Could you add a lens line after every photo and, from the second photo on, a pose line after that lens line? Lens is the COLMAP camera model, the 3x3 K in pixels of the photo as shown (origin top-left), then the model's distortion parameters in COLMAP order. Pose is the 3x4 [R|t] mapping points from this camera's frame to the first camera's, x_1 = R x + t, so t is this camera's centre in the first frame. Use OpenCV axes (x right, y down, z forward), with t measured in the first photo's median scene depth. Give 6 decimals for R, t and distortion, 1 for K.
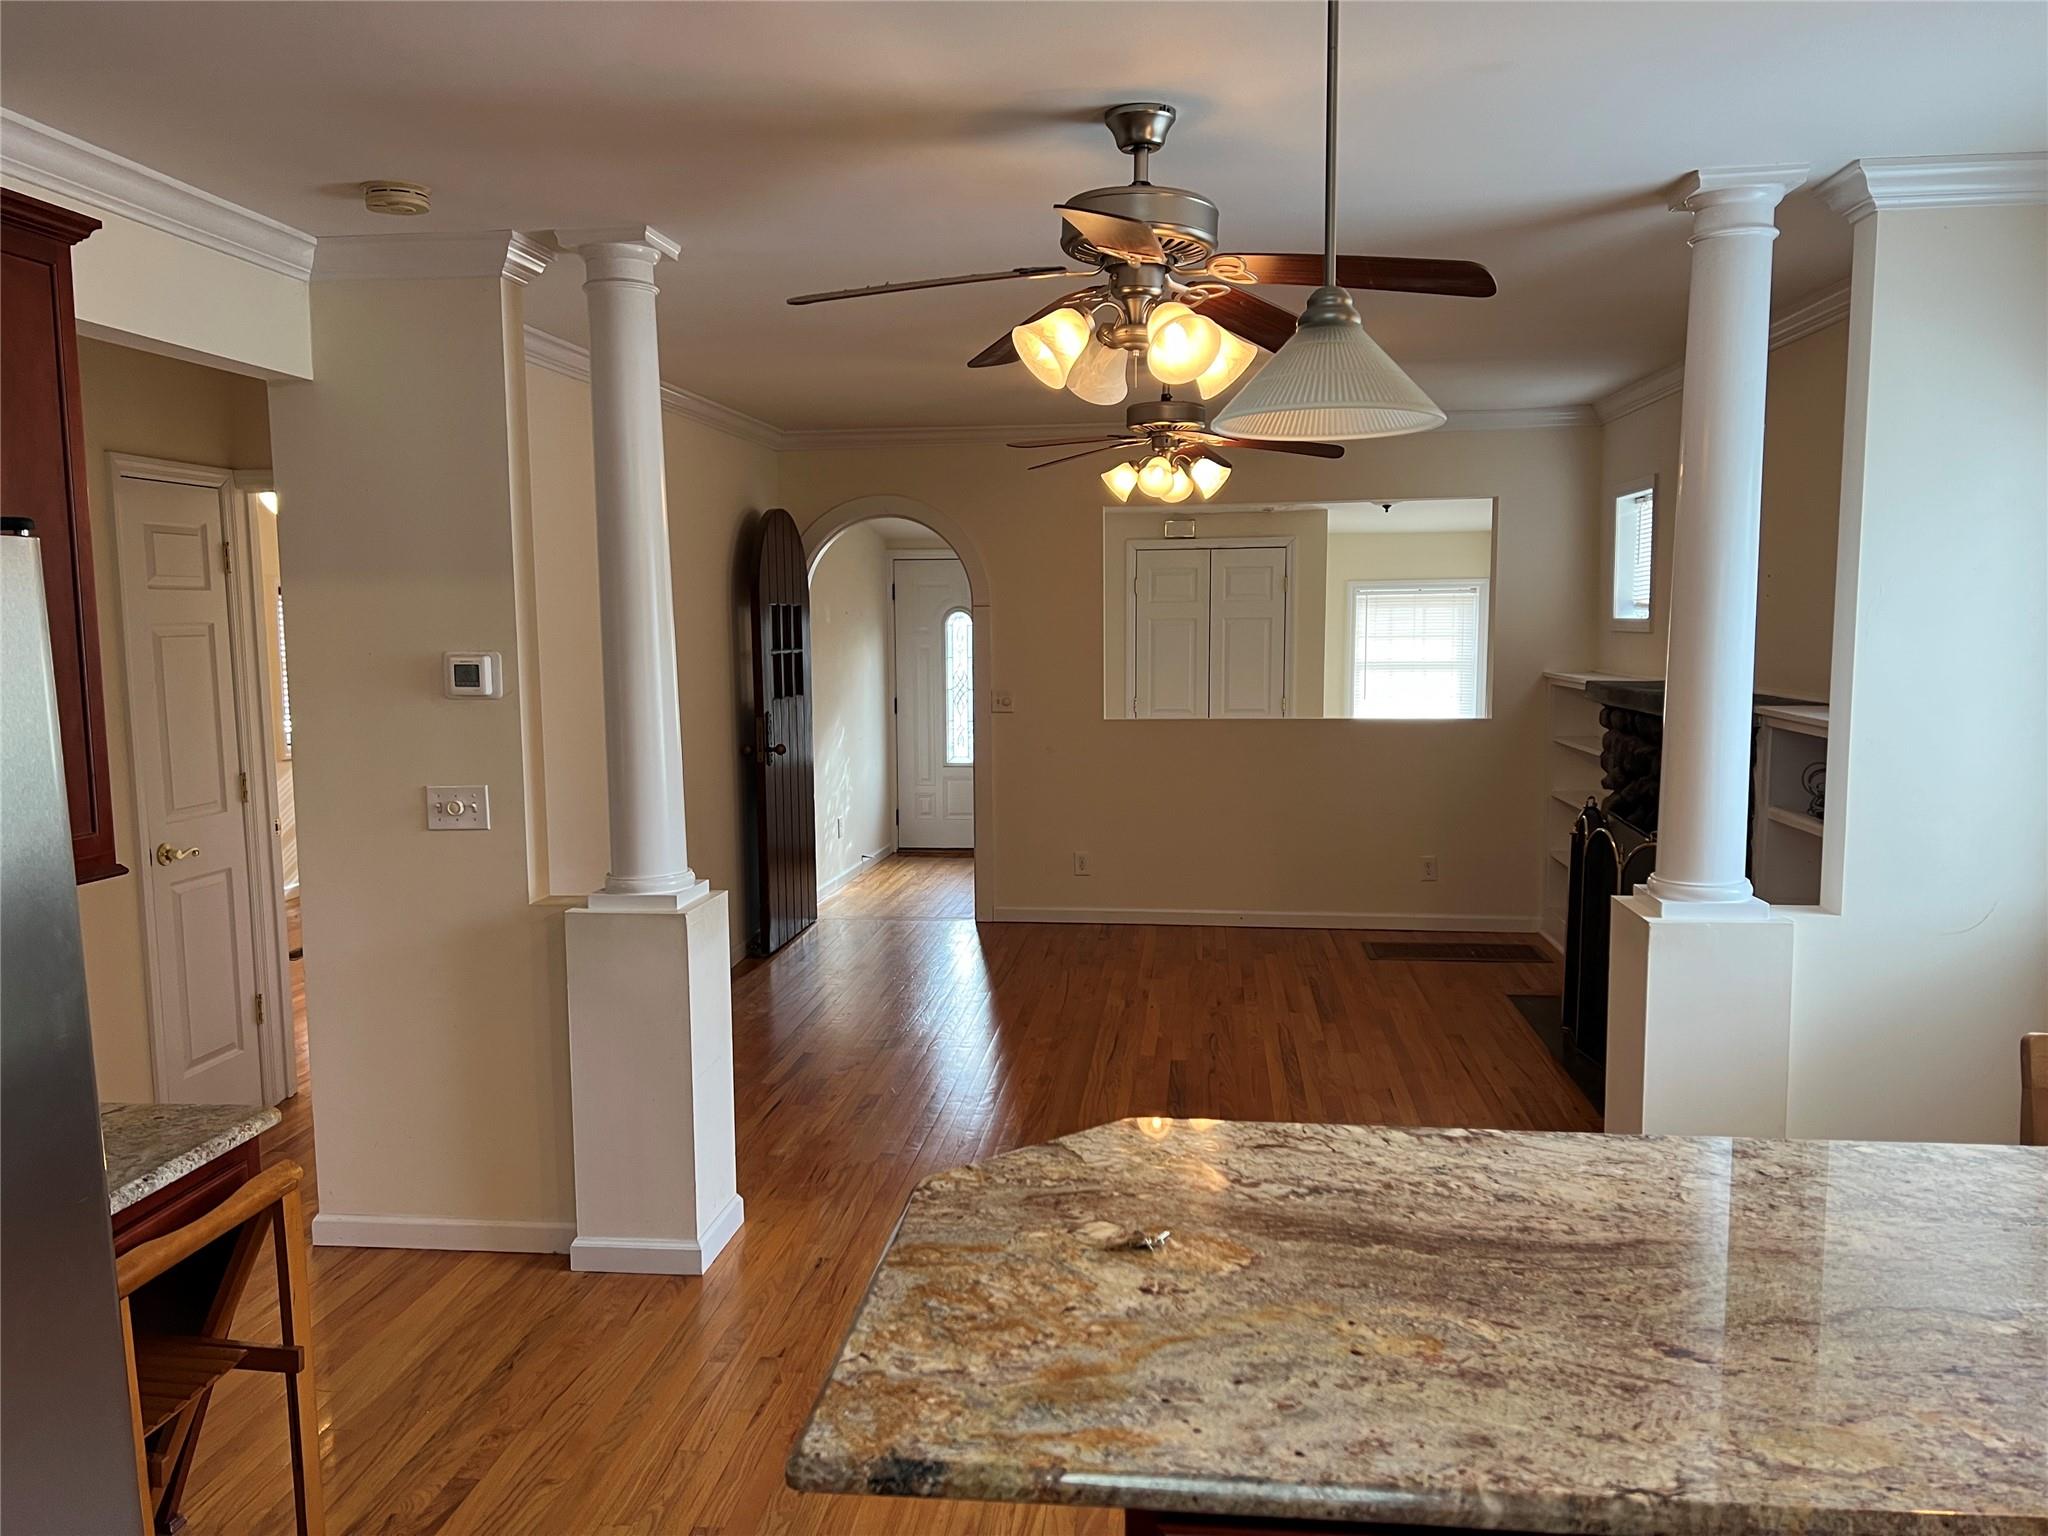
lens RADIAL K [[1536.3, 0, 1026.1], [0, 1536.3, 774.4], [0, 0, 1]] dist [0.027567, -0.004120]
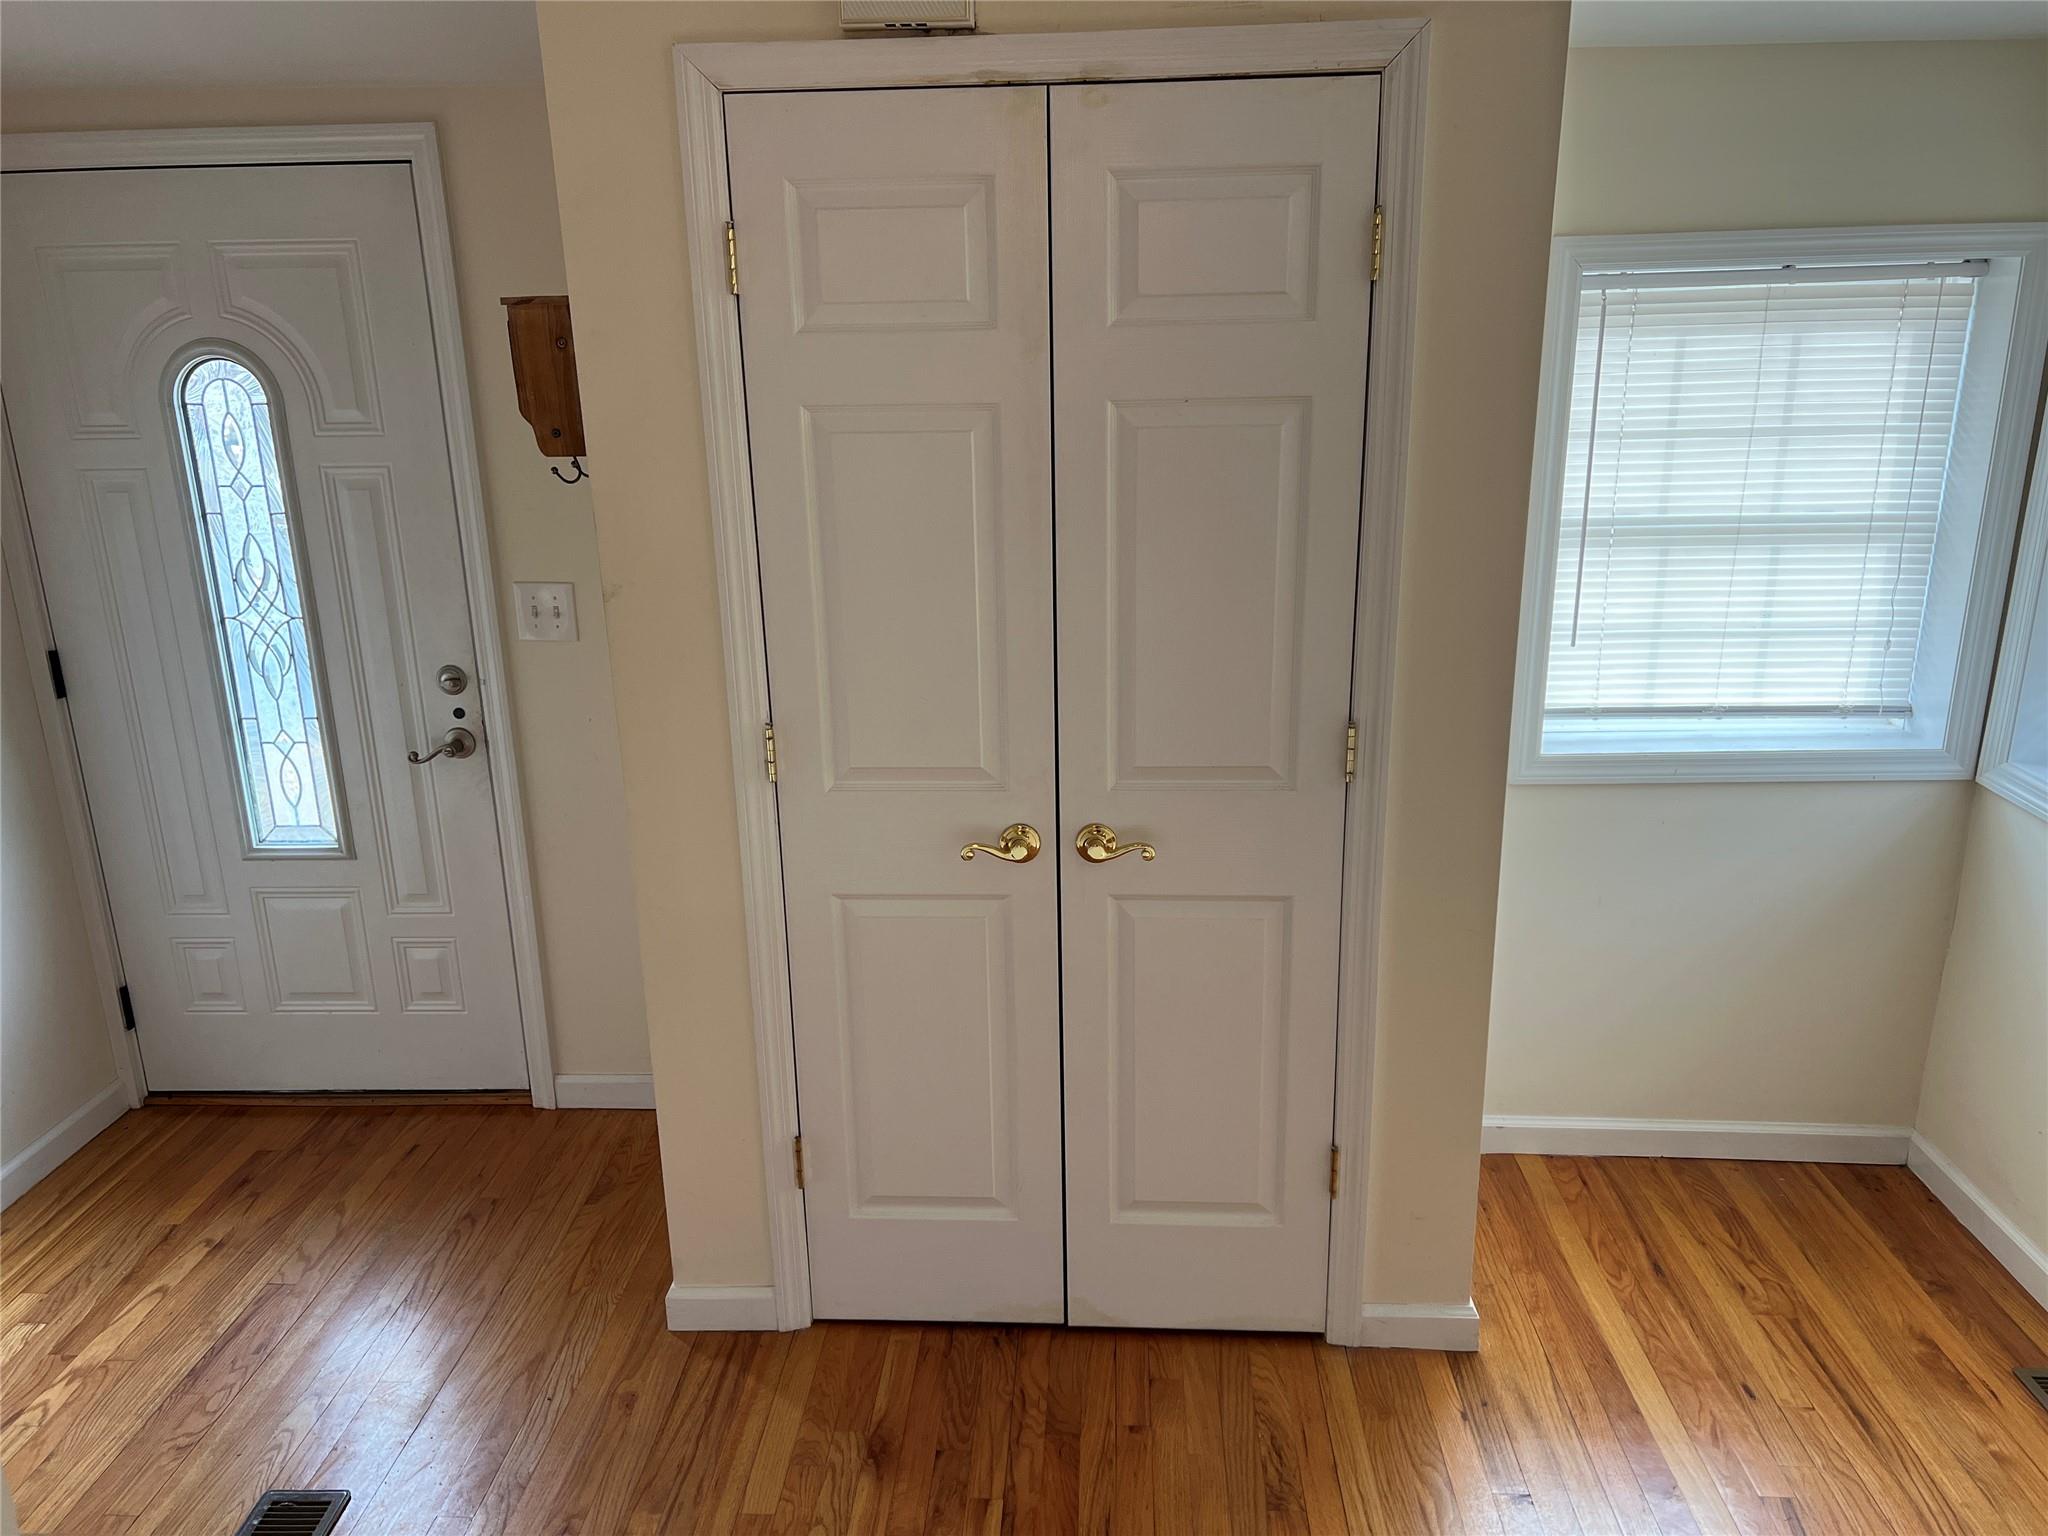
lens RADIAL K [[1536.3, 0, 1022.0], [0, 1536.3, 768.6], [0, 0, 1]] dist [0.027567, -0.004120]
pose [[0.997504, -0.031007, 0.063445, 0.091679], [0.018618, 0.982133, 0.187264, -0.084434], [-0.068118, -0.185616, 0.980259, 0.706690]]
